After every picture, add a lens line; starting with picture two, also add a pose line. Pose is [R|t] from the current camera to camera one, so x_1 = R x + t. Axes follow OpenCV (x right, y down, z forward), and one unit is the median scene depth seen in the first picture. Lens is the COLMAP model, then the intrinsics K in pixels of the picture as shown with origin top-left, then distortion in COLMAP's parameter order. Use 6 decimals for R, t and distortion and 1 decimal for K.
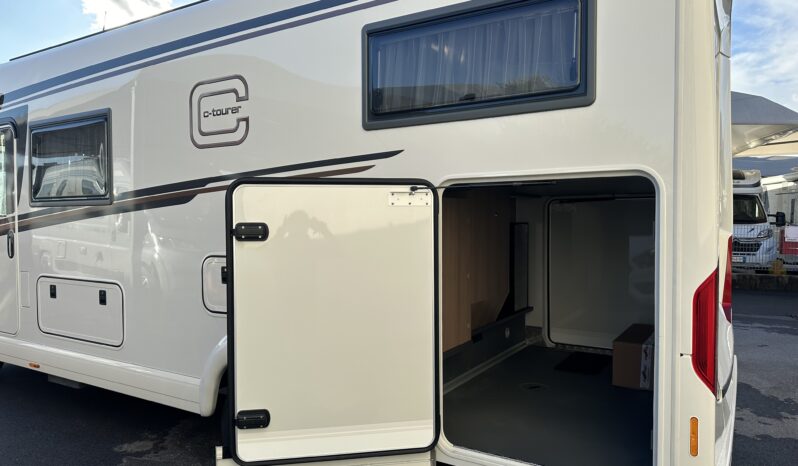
lens RADIAL K [[567.0, 0, 401.0], [0, 567.0, 240.4], [0, 0, 1]] dist [0.081841, -0.113759]
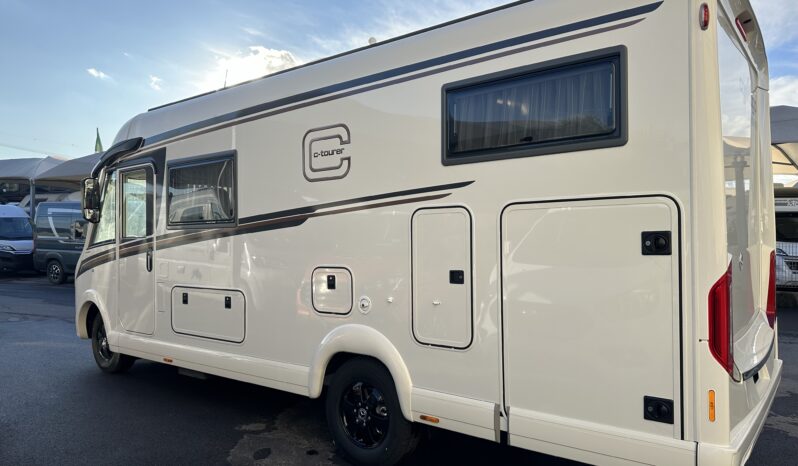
lens RADIAL K [[566.2, 0, 400.4], [0, 566.2, 240.5], [0, 0, 1]] dist [0.170418, -0.318289]
pose [[0.993149, -0.005834, -0.116712, -0.009874], [0.001463, 0.999295, -0.037503, 0.015222], [0.116849, 0.037075, 0.992457, -0.208771]]
